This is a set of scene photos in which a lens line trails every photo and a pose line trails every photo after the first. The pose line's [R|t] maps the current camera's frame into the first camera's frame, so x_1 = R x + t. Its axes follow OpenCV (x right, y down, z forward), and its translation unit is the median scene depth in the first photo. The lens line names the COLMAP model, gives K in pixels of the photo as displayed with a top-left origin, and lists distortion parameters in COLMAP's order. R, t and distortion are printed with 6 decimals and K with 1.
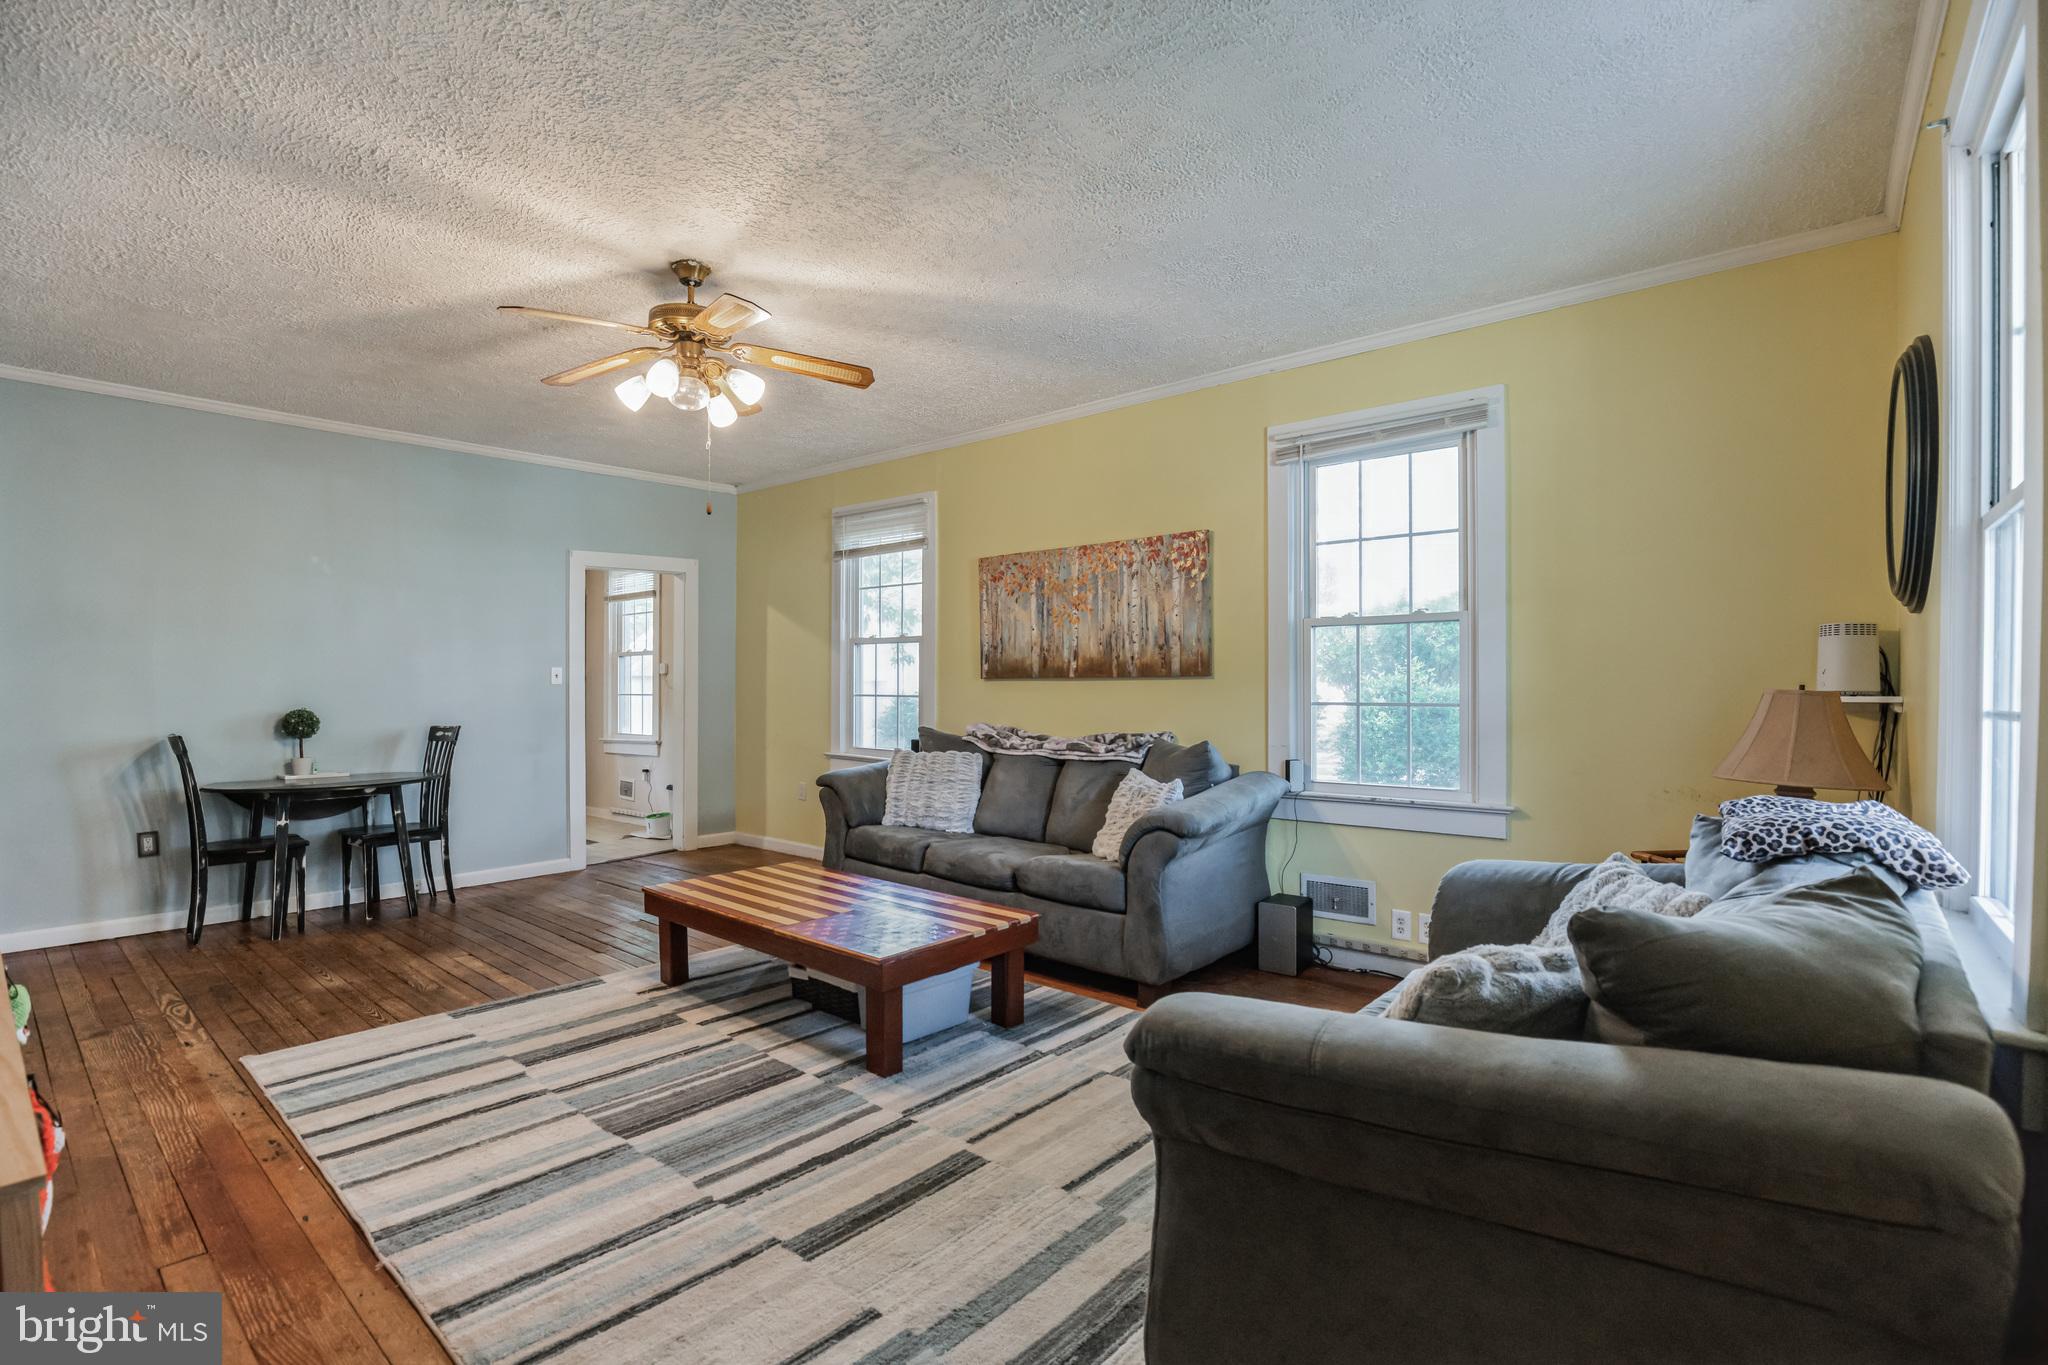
lens RADIAL K [[955.1, 0, 1023.9], [0, 955.1, 689.0], [0, 0, 1]] dist [-0.024310, -0.000376]
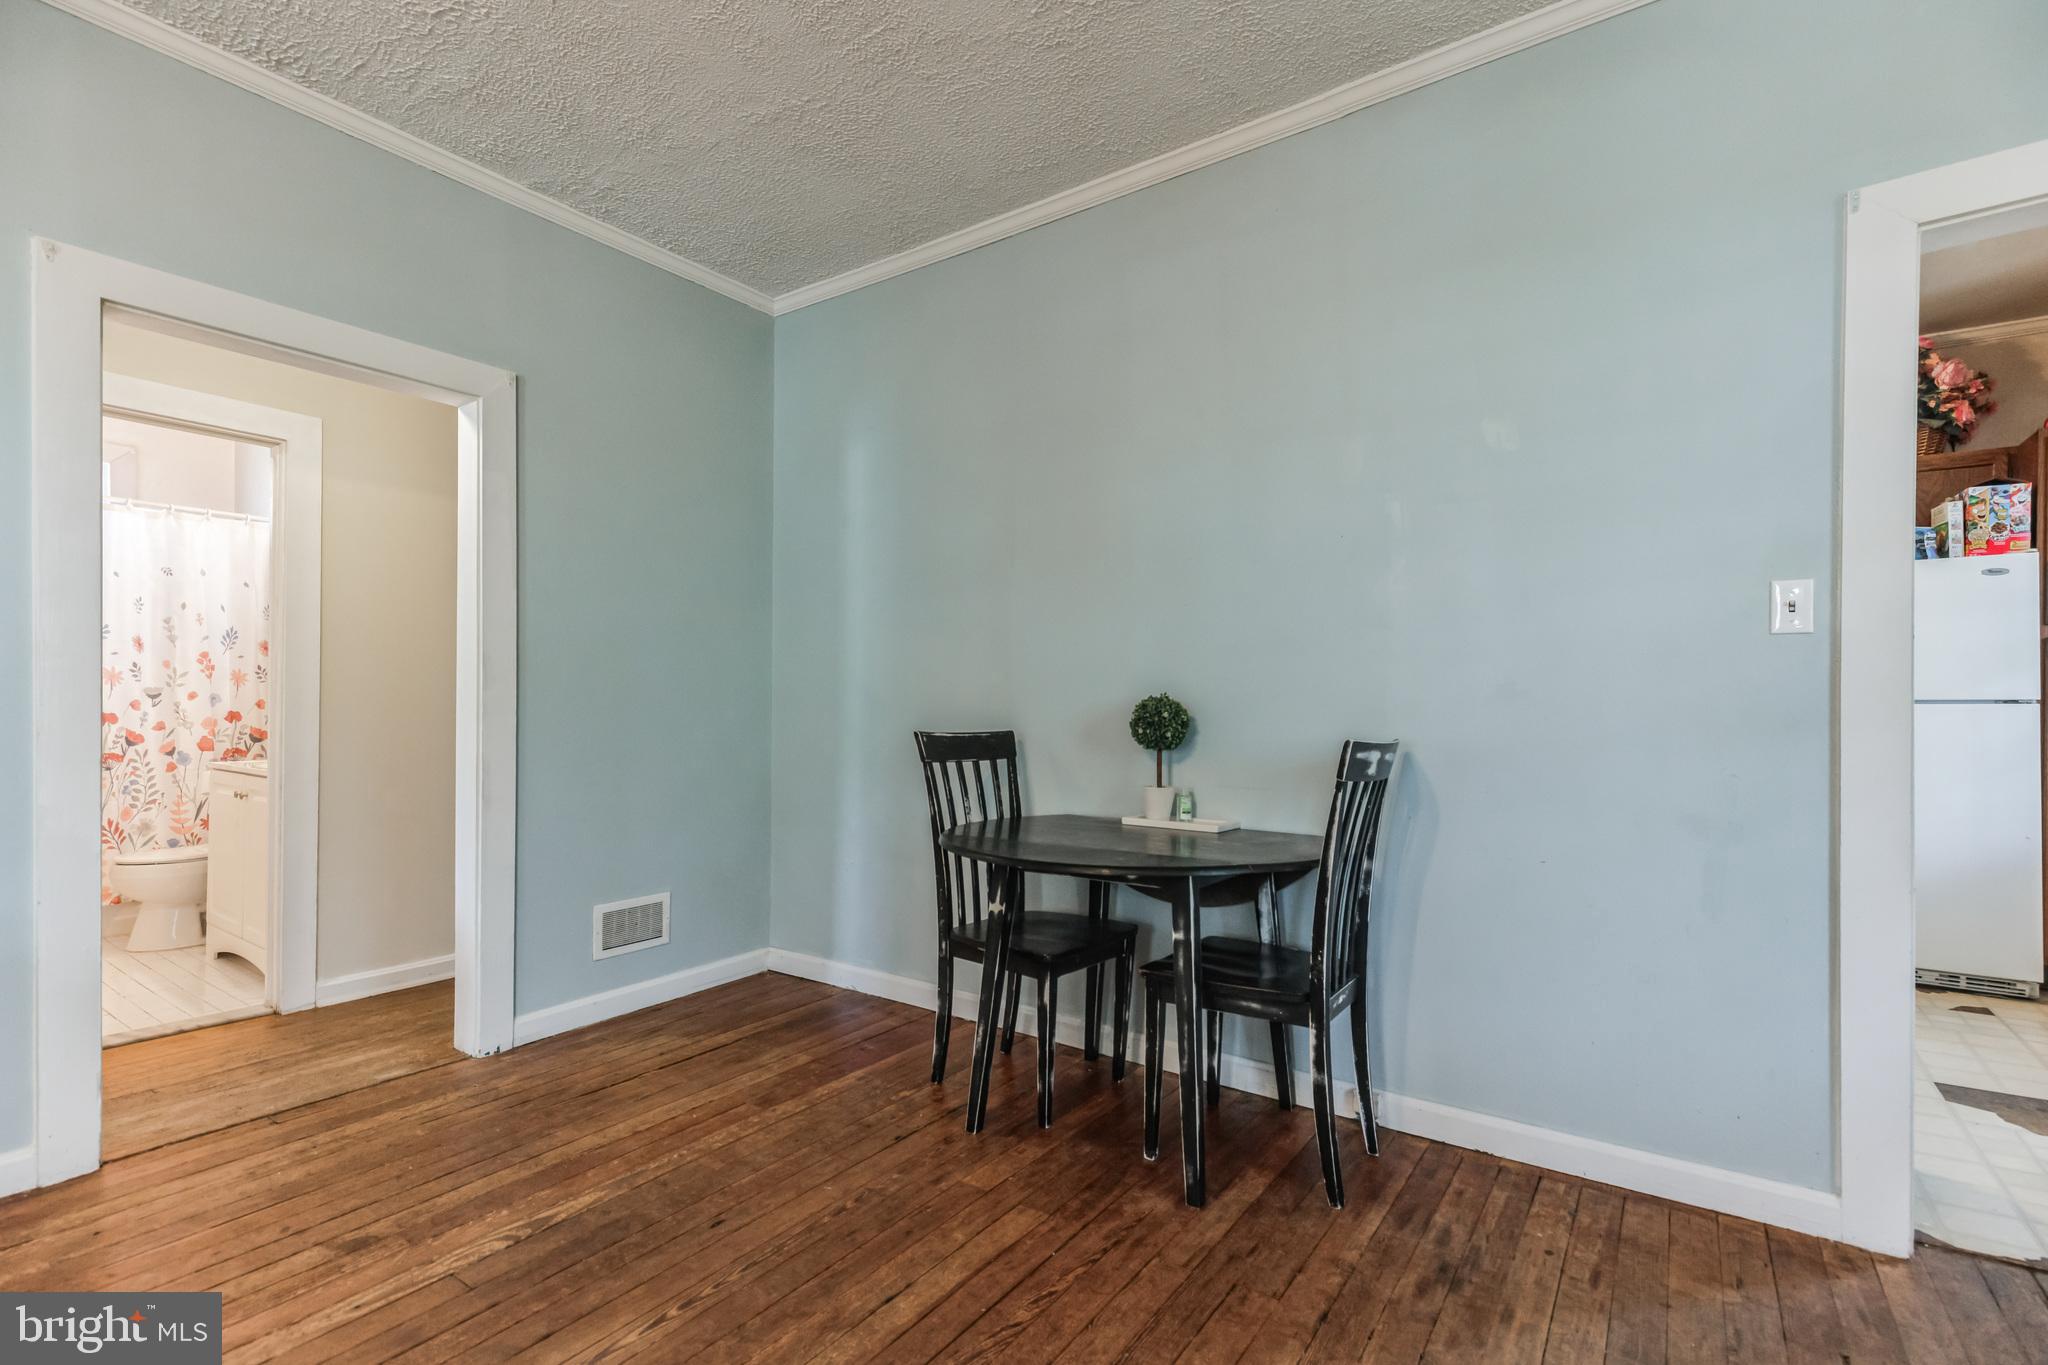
lens RADIAL K [[923.8, 0, 1025.8], [0, 923.8, 707.5], [0, 0, 1]] dist [-0.000115, 0.000122]
pose [[0.108871, 0.003108, -0.994051, -0.276966], [-0.006307, 0.999977, 0.002436, 0.028616], [0.994036, 0.006004, 0.108888, 0.944664]]
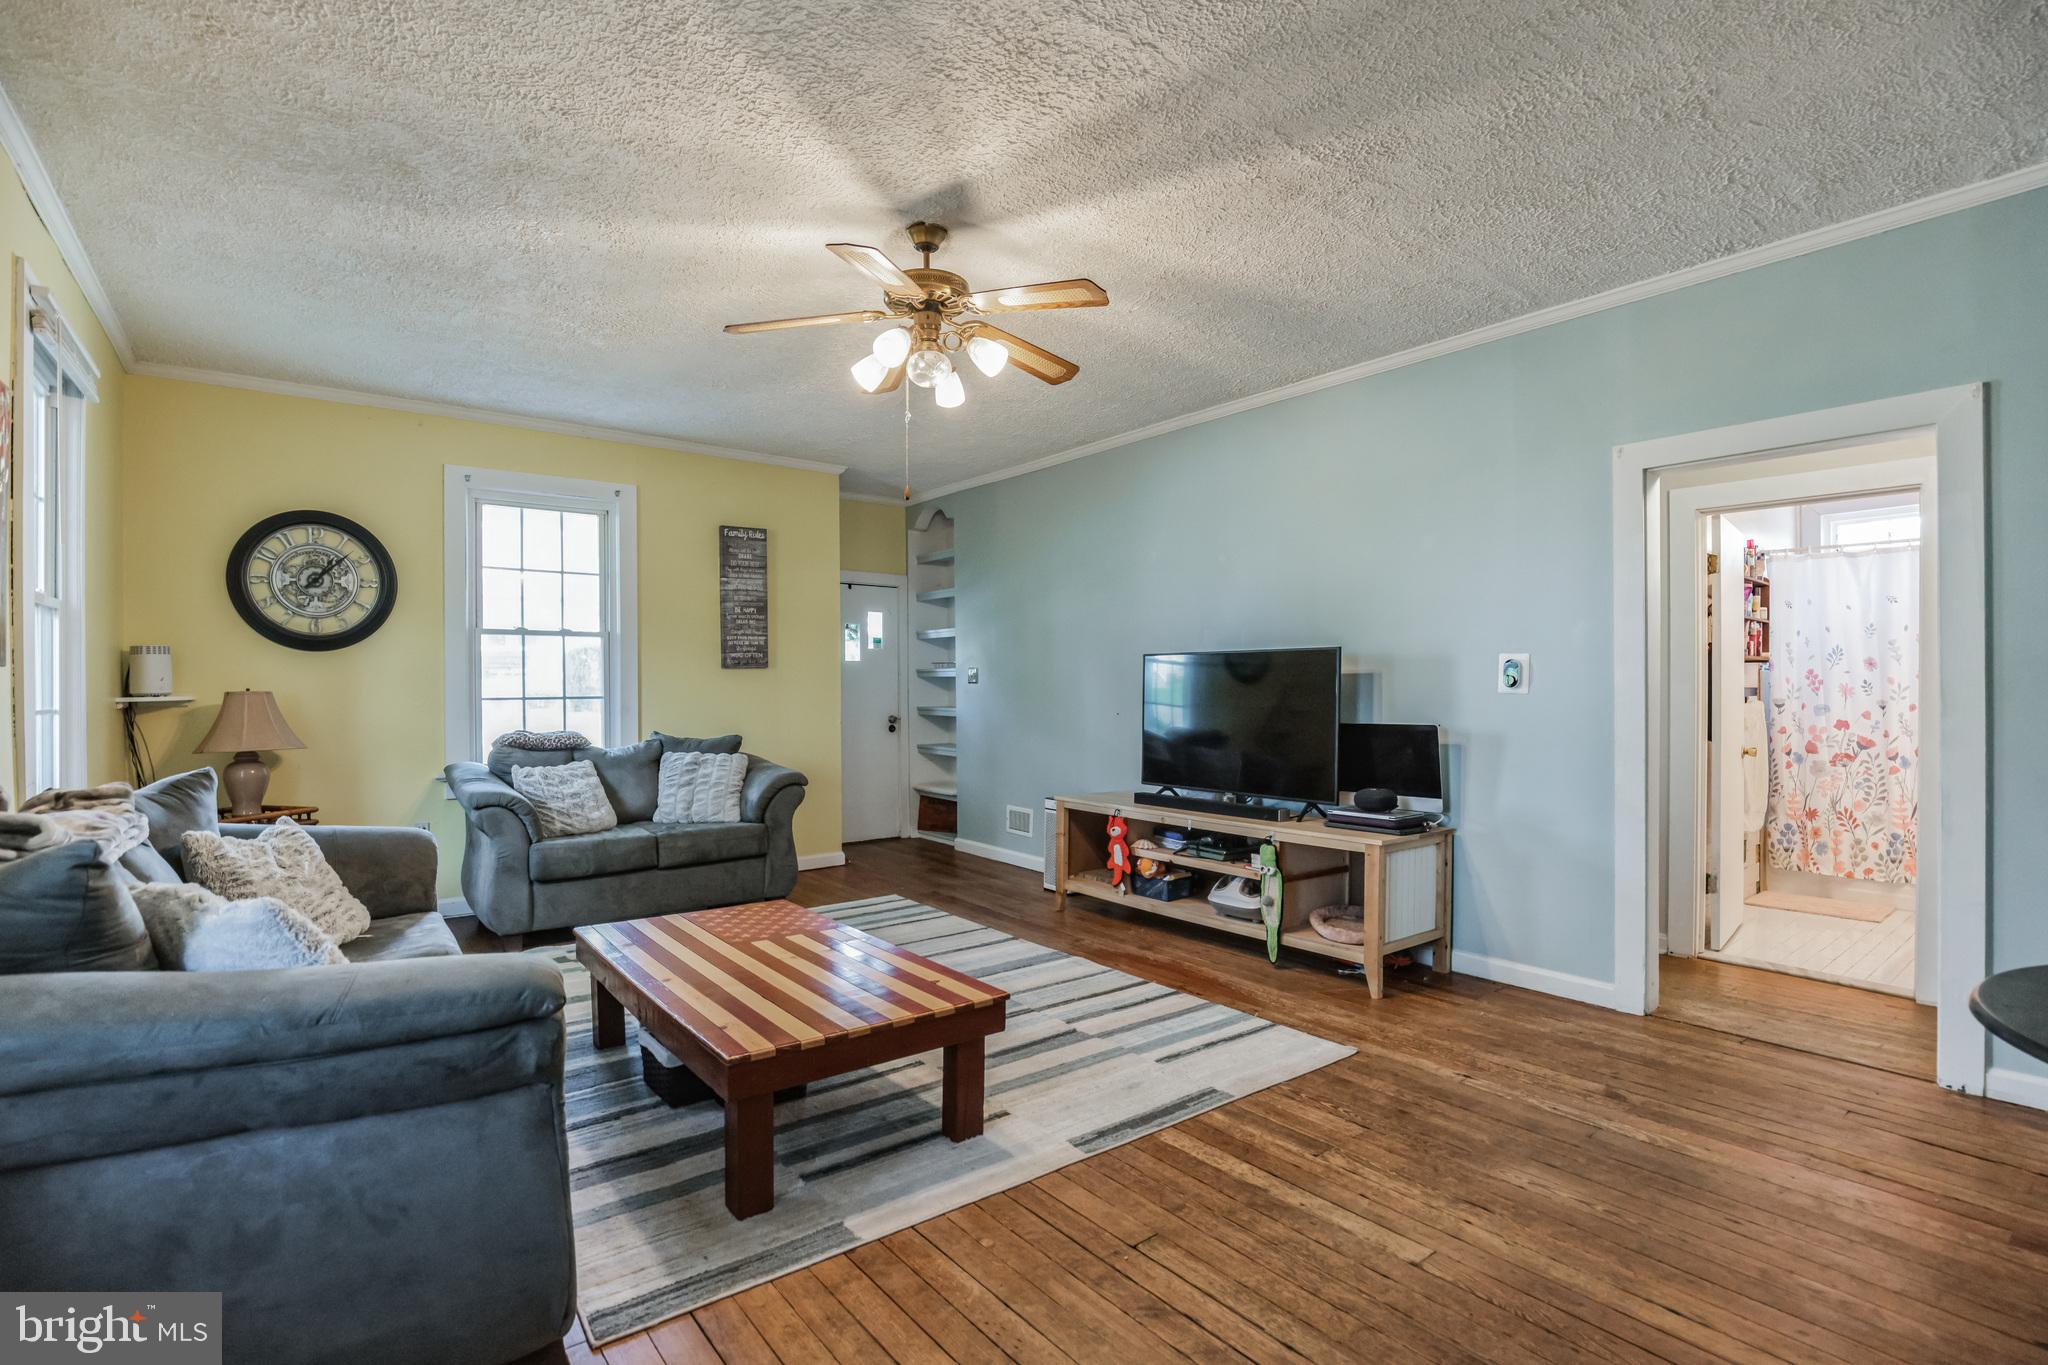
lens RADIAL K [[955.1, 0, 1023.9], [0, 955.1, 689.0], [0, 0, 1]] dist [-0.024310, -0.000376]
pose [[-0.980431, 0.003855, 0.196823, -0.451305], [0.005037, 0.999972, 0.005508, -0.003367], [-0.196797, 0.006392, -0.980423, 1.367007]]
